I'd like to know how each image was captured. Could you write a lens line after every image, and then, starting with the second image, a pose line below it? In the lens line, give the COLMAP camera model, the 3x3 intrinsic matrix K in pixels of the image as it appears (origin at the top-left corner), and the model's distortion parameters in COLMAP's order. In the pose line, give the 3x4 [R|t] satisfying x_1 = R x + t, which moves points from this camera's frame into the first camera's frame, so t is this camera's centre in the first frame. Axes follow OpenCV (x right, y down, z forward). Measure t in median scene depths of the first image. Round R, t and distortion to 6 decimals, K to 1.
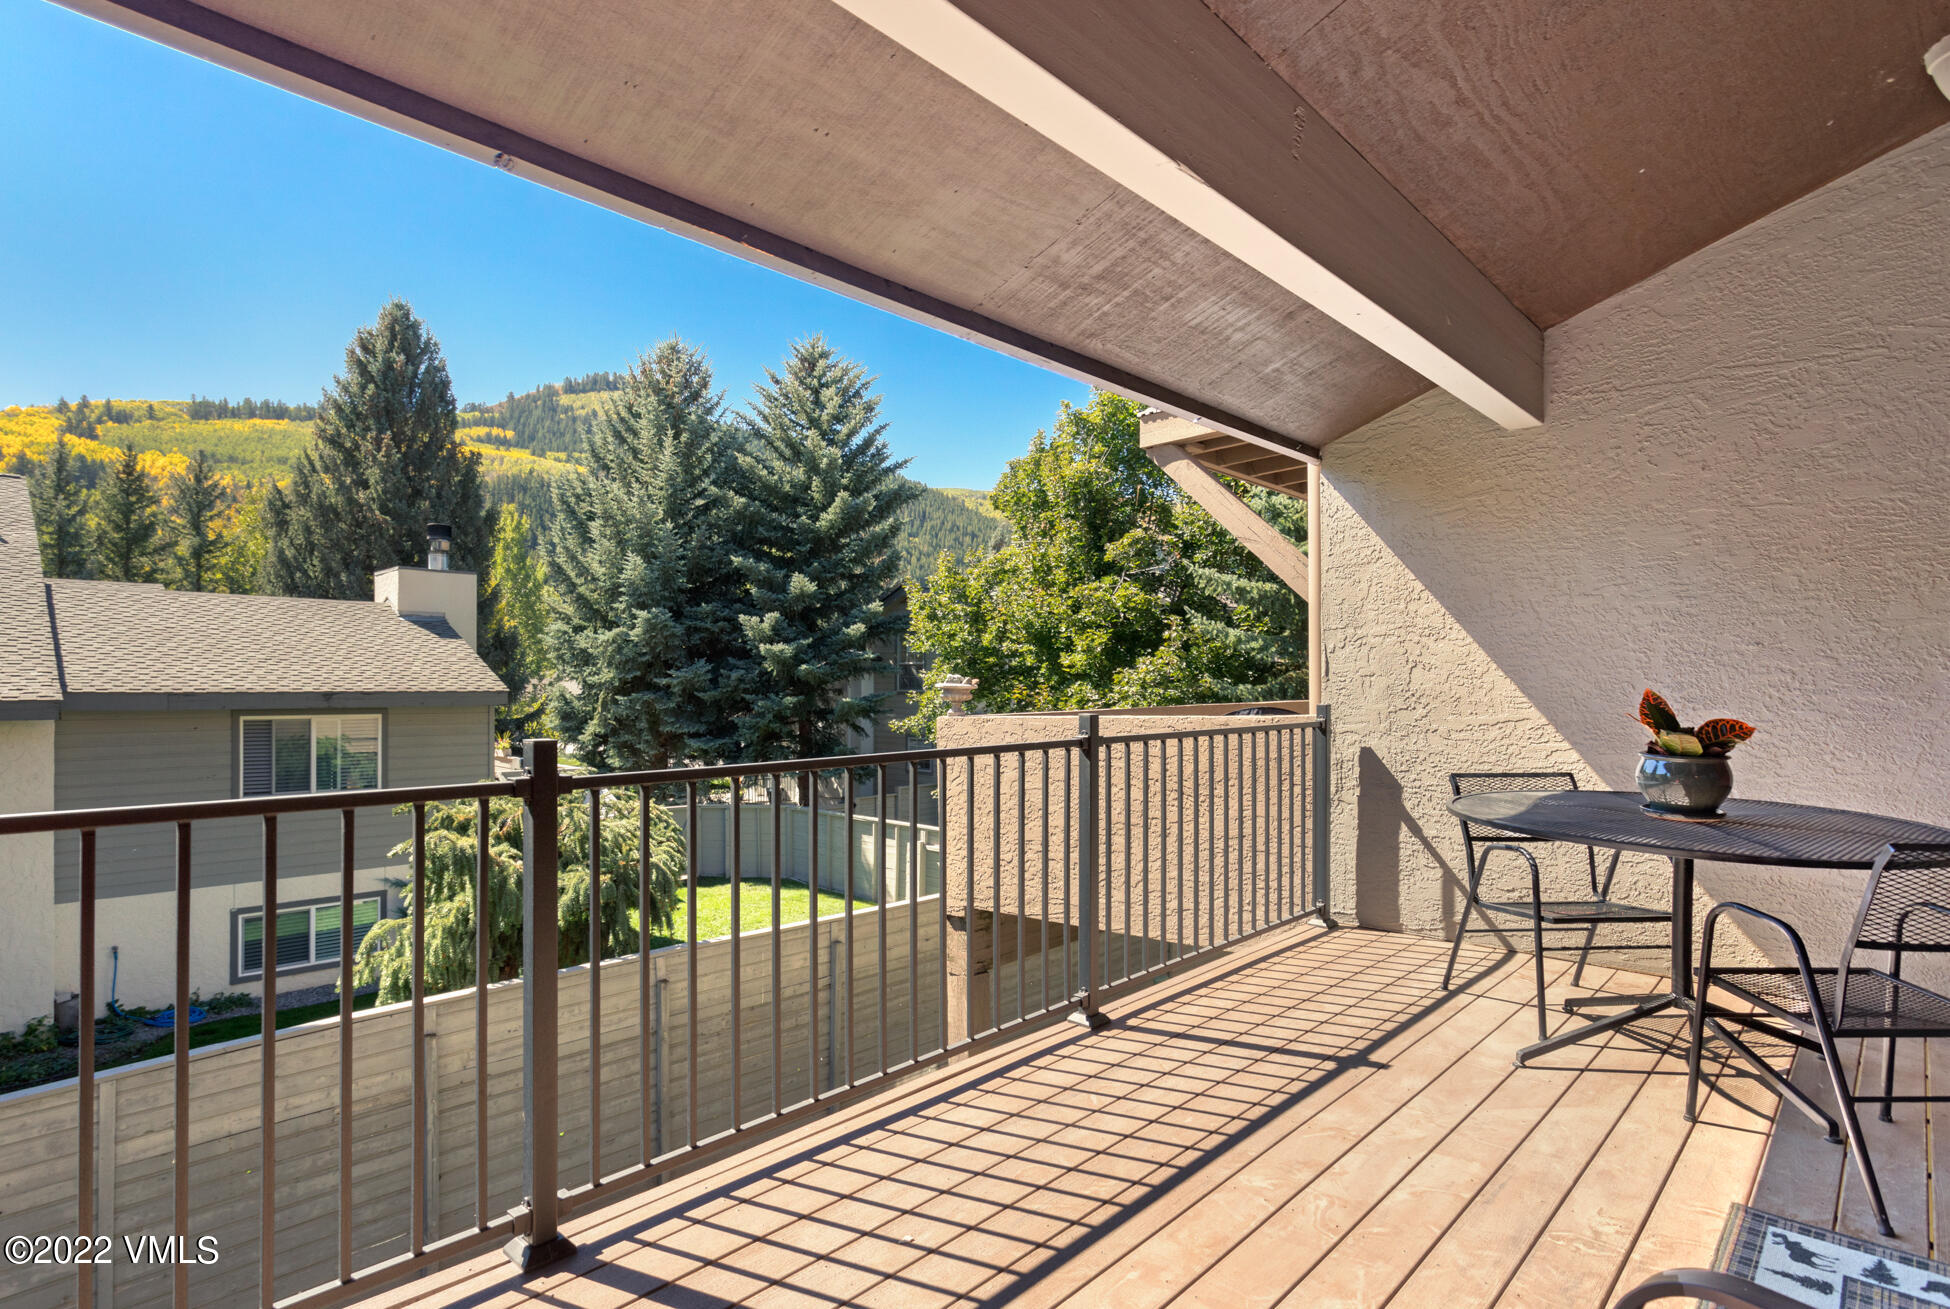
lens RADIAL K [[1000.0, 0, 978.5], [0, 1000.0, 683.3], [0, 0, 1]] dist [0.022668, 0.000334]
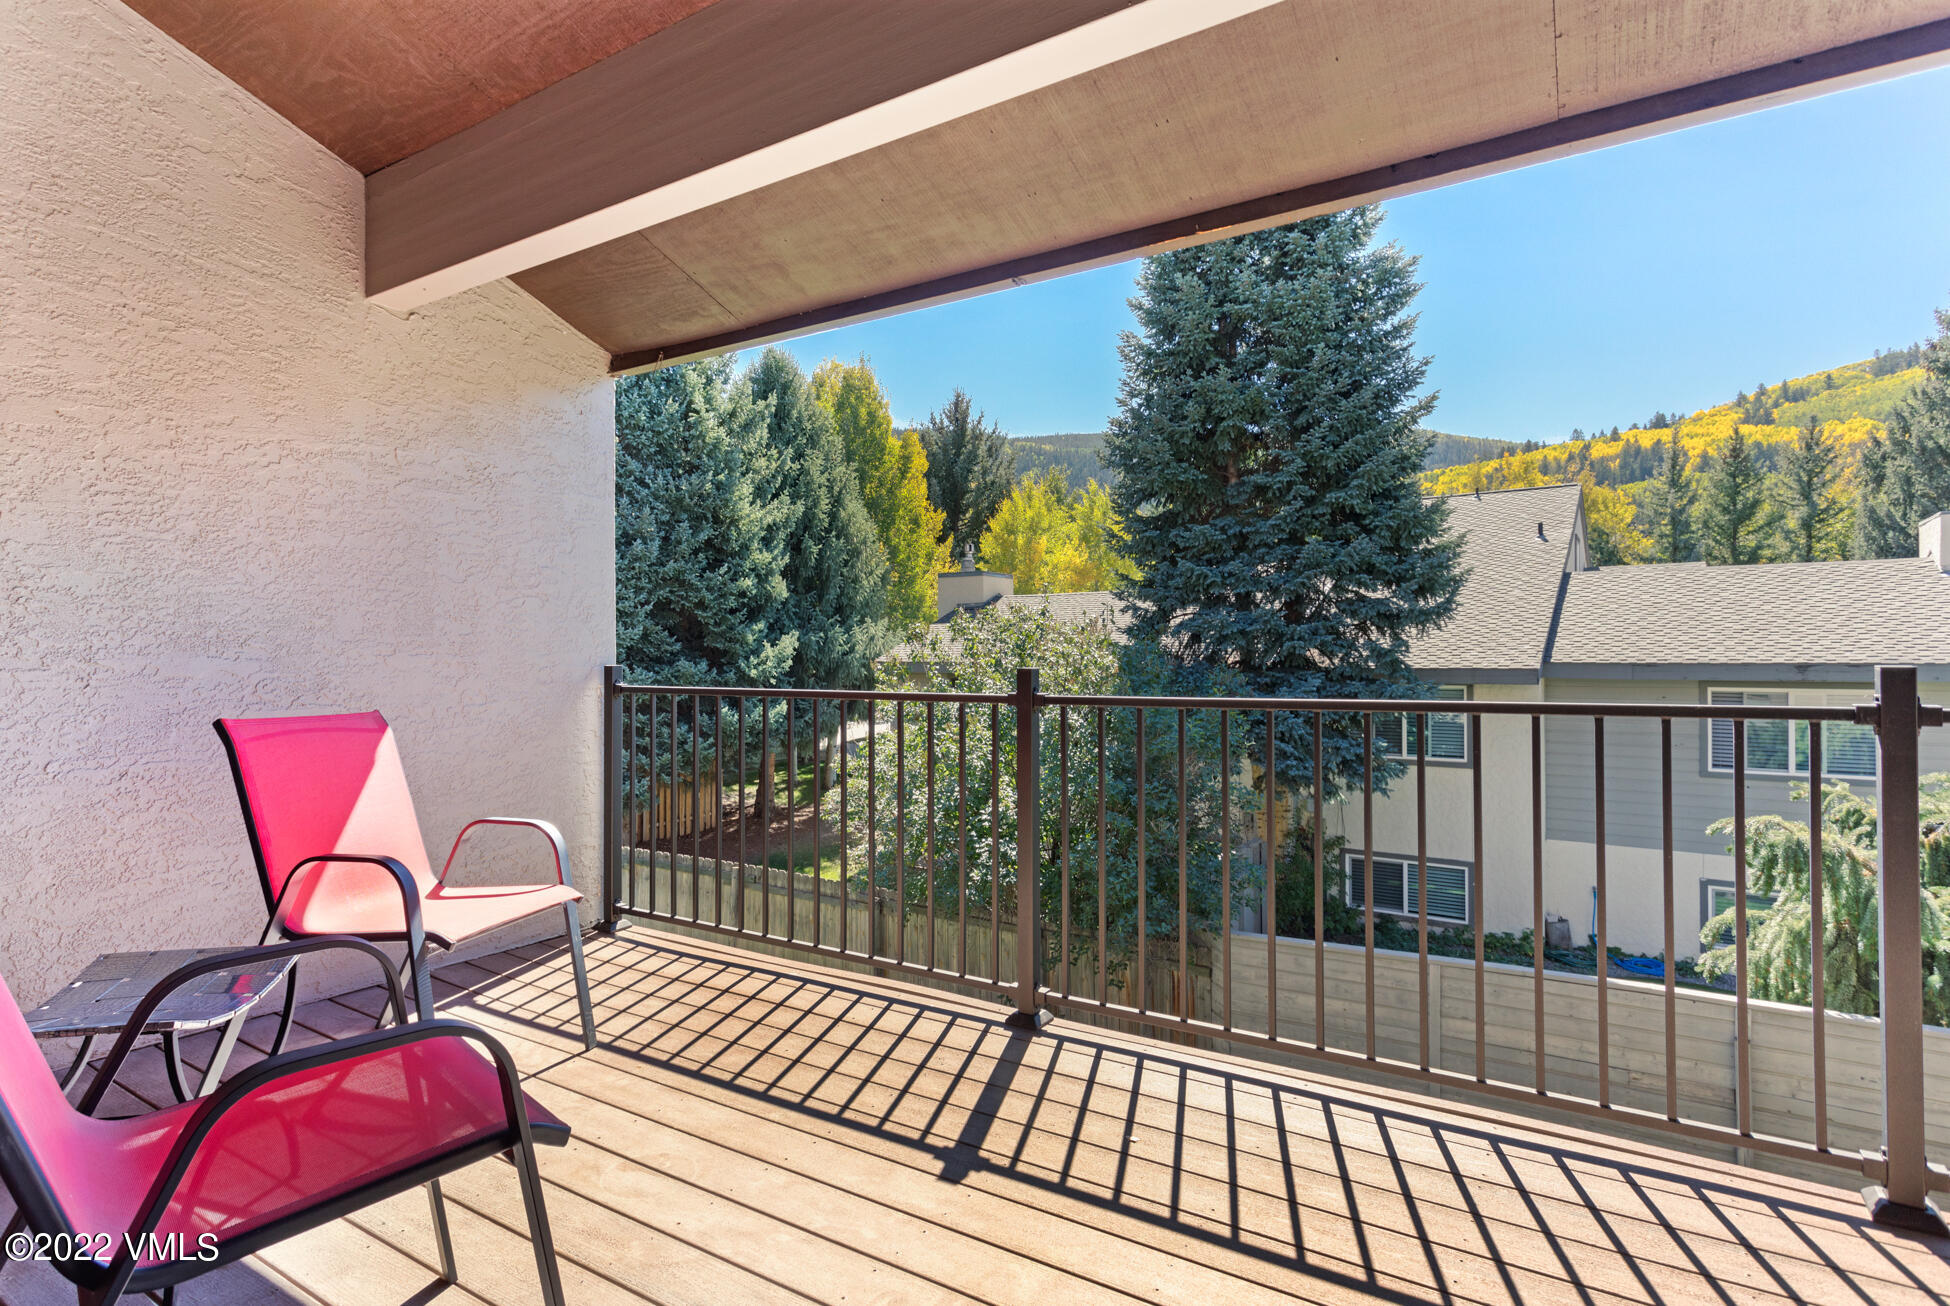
lens RADIAL K [[1009.2, 0, 973.7], [0, 1009.2, 653.3], [0, 0, 1]] dist [0.037337, 0.001485]
pose [[0.203106, -0.006350, -0.979136, 0.088672], [-0.000096, 0.999979, -0.006505, 0.003984], [0.979157, 0.001416, 0.203101, 0.056743]]
